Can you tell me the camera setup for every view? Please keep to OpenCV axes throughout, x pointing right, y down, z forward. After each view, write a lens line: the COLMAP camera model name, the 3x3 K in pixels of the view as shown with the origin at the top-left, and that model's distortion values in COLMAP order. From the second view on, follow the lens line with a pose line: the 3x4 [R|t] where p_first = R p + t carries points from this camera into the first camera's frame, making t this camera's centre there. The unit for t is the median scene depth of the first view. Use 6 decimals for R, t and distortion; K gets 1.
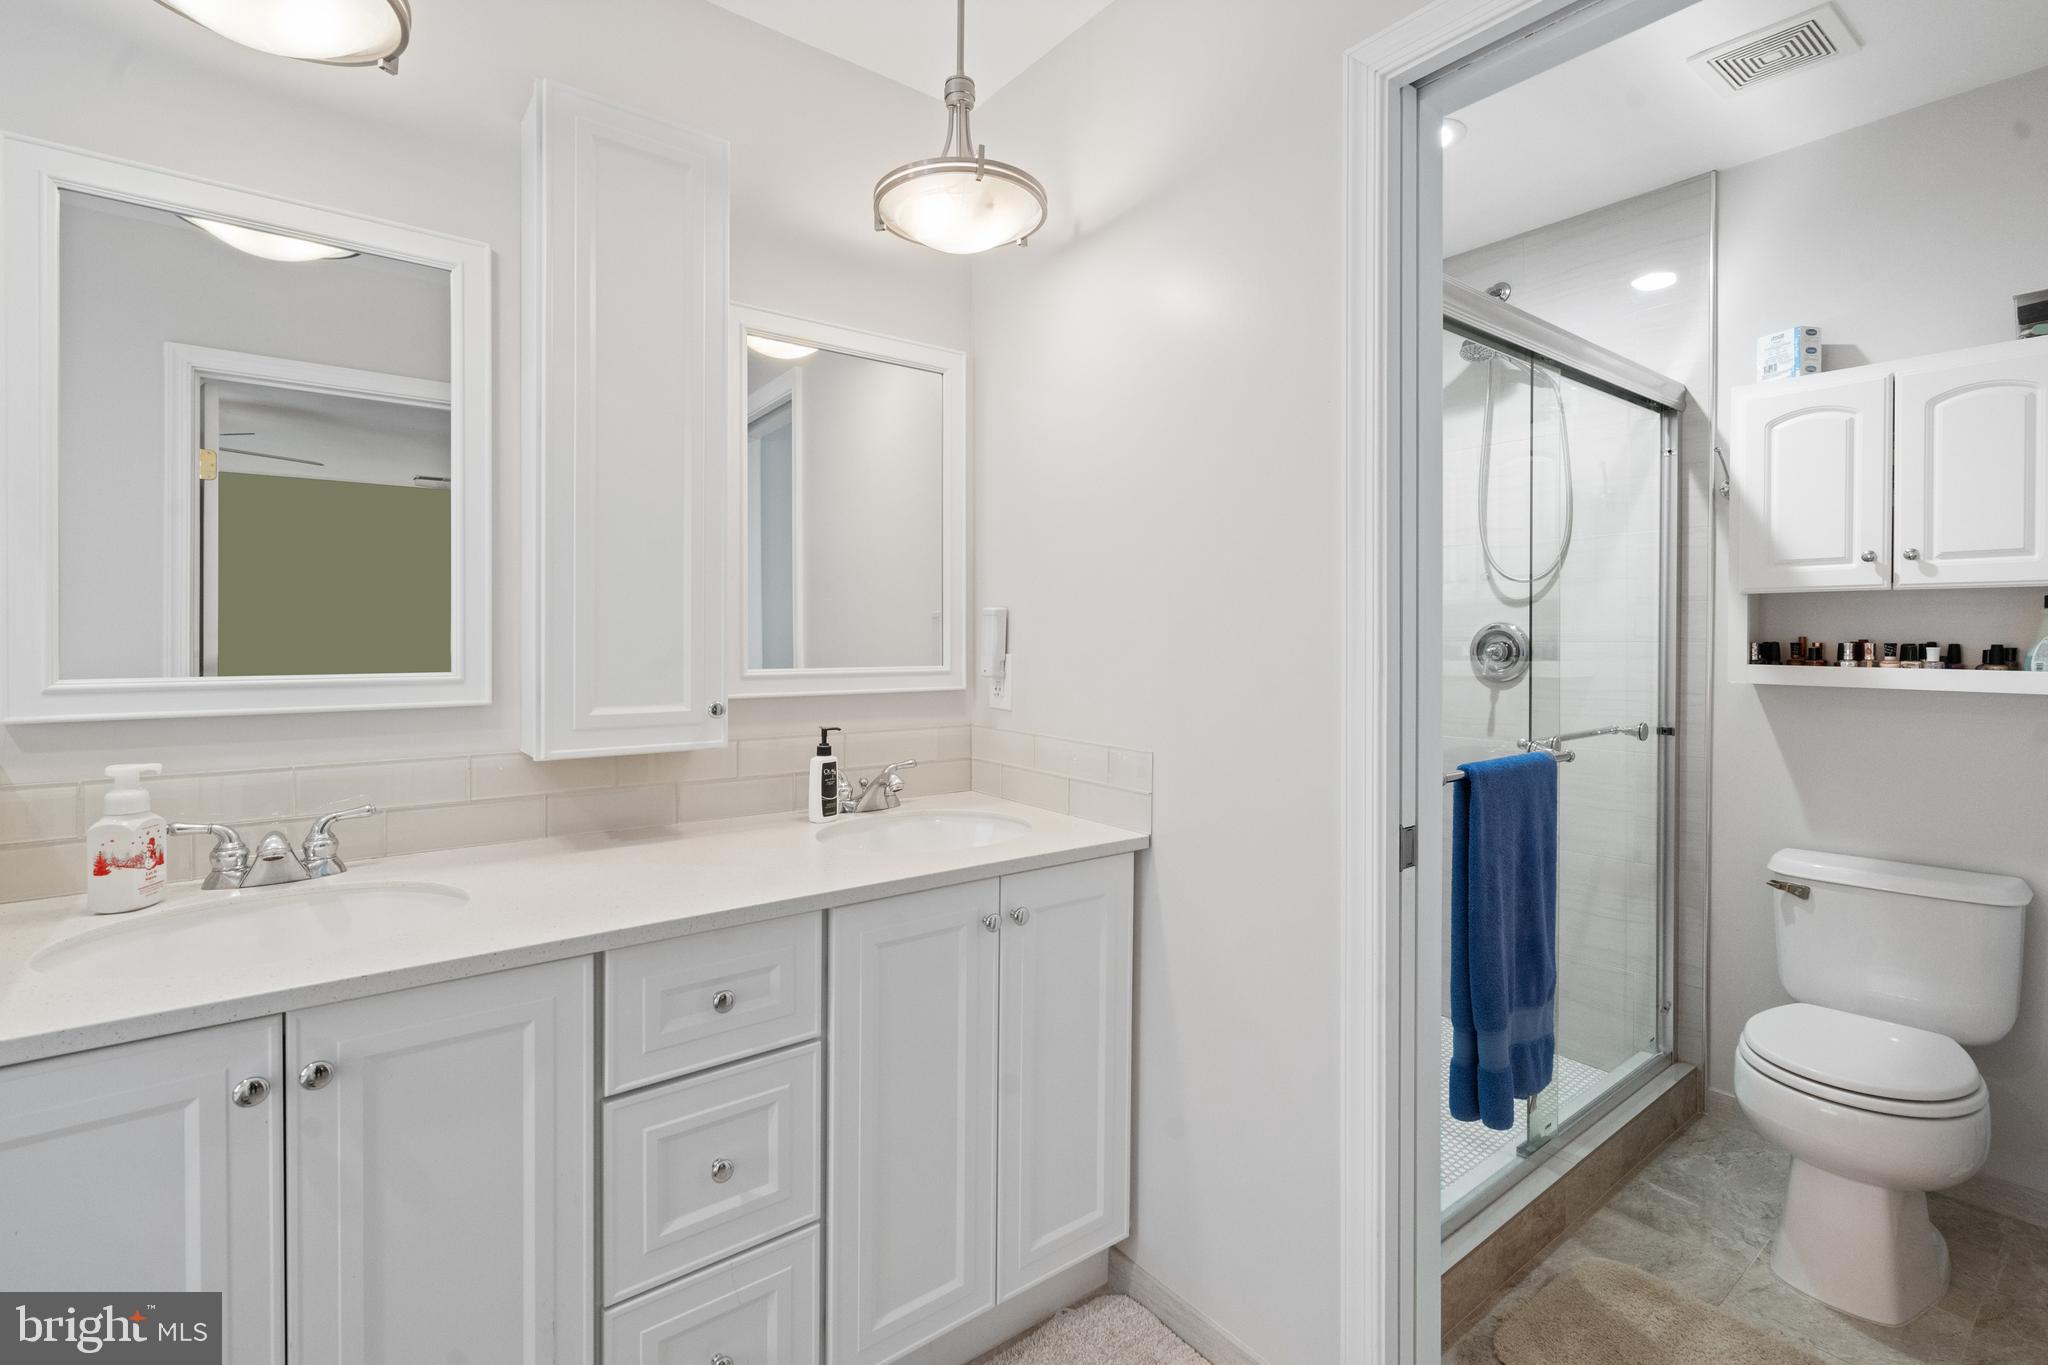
lens RADIAL K [[936.6, 0, 1021.9], [0, 936.6, 664.2], [0, 0, 1]] dist [-0.005092, 0.002754]
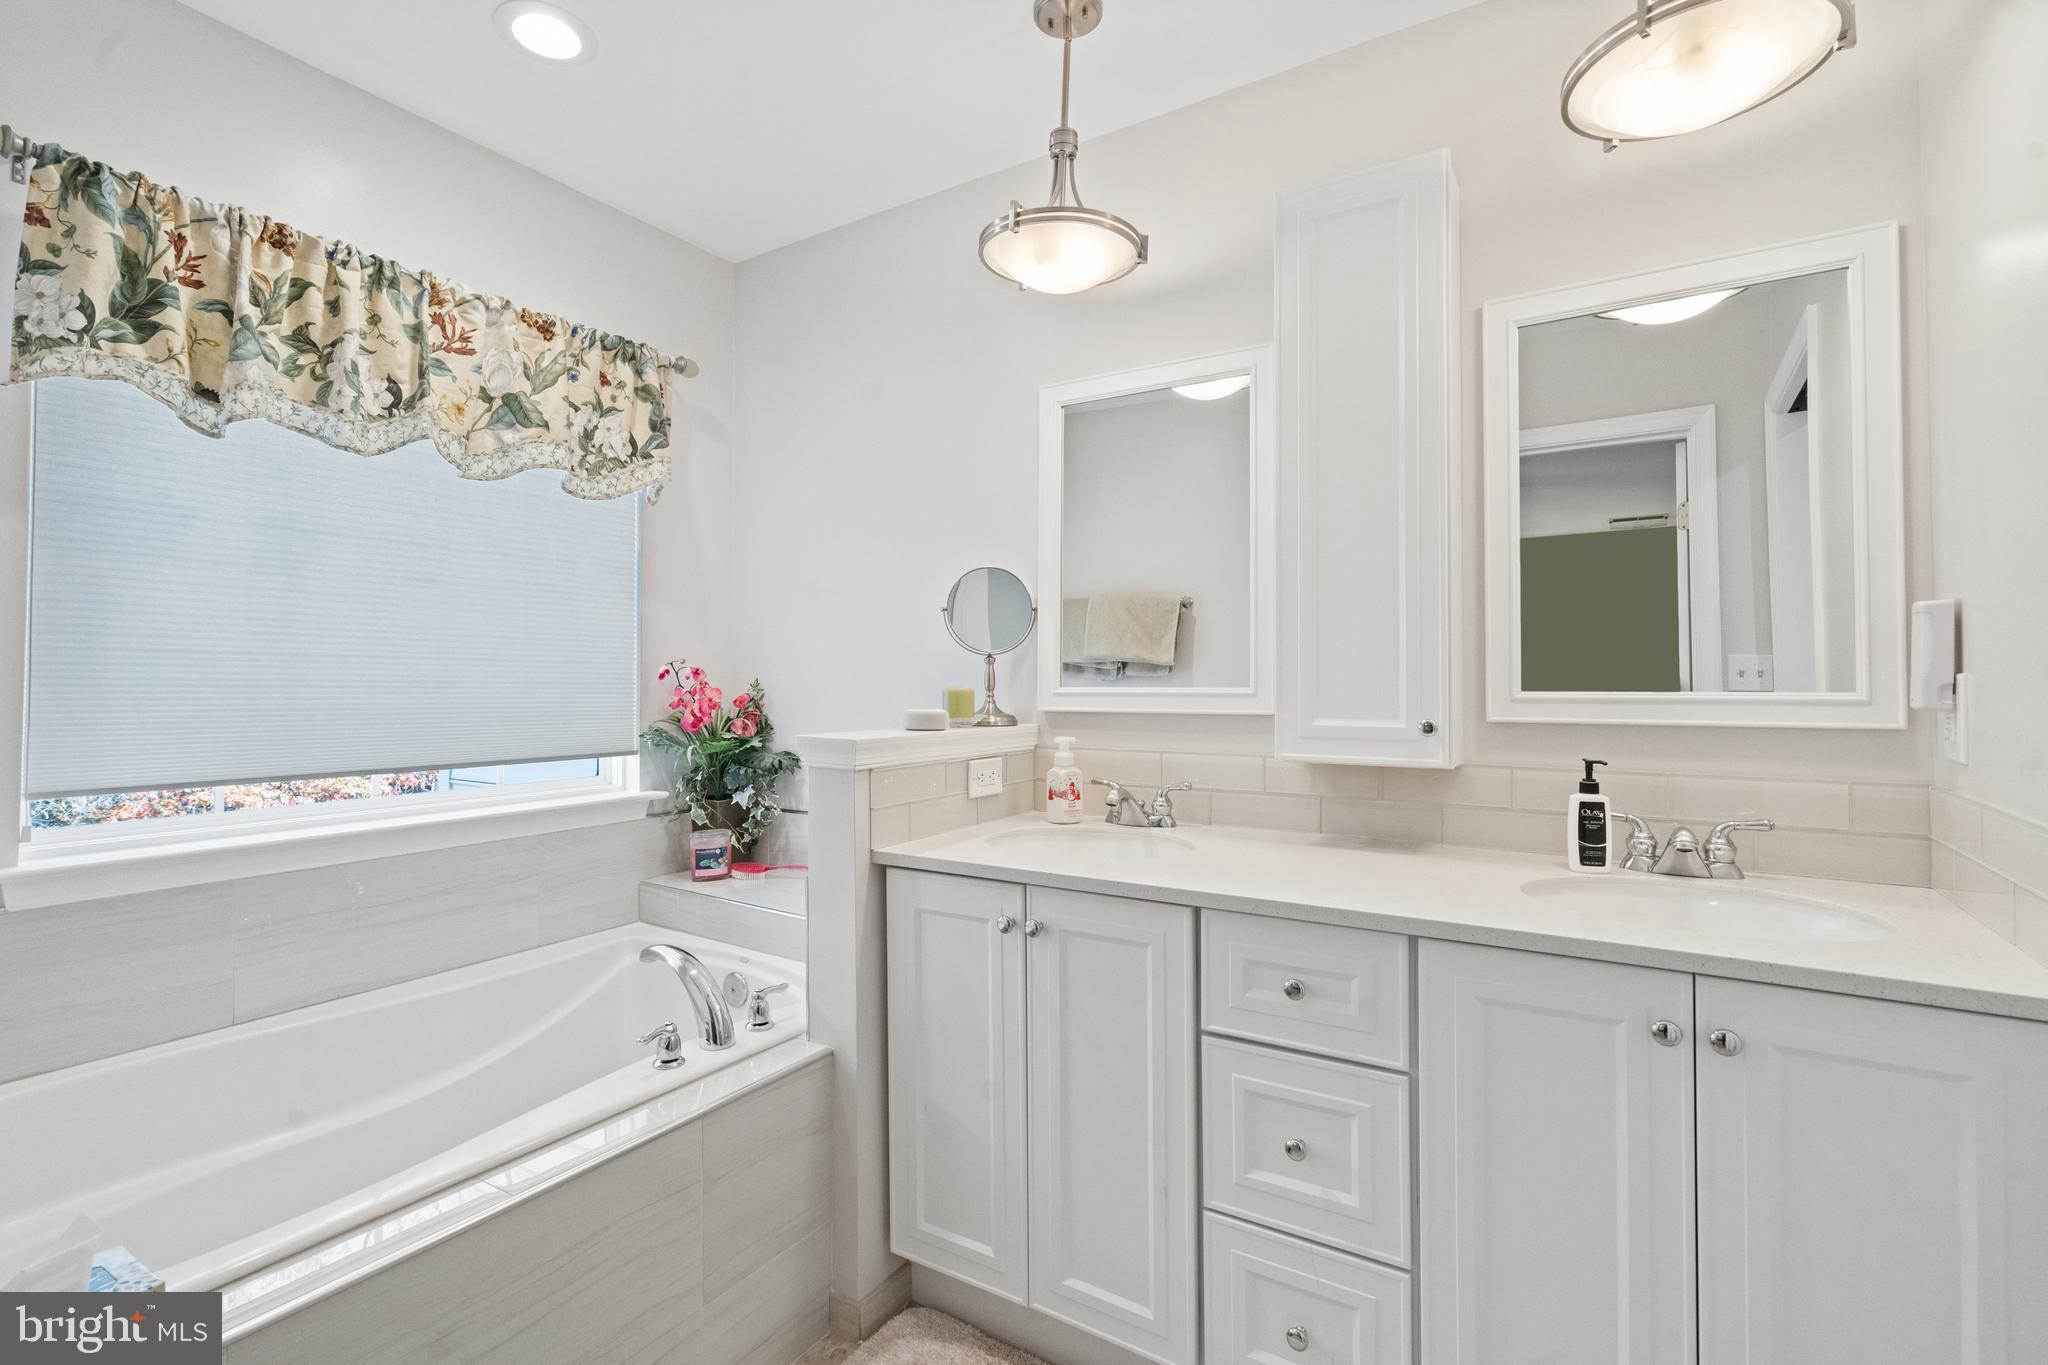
lens RADIAL K [[952.6, 0, 1023.2], [0, 952.6, 677.3], [0, 0, 1]] dist [-0.002979, -0.000281]
pose [[0.340215, -0.008355, -0.940311, 0.550077], [-0.025718, 0.999504, -0.018186, 0.028604], [0.939996, 0.030370, 0.339831, 0.296126]]
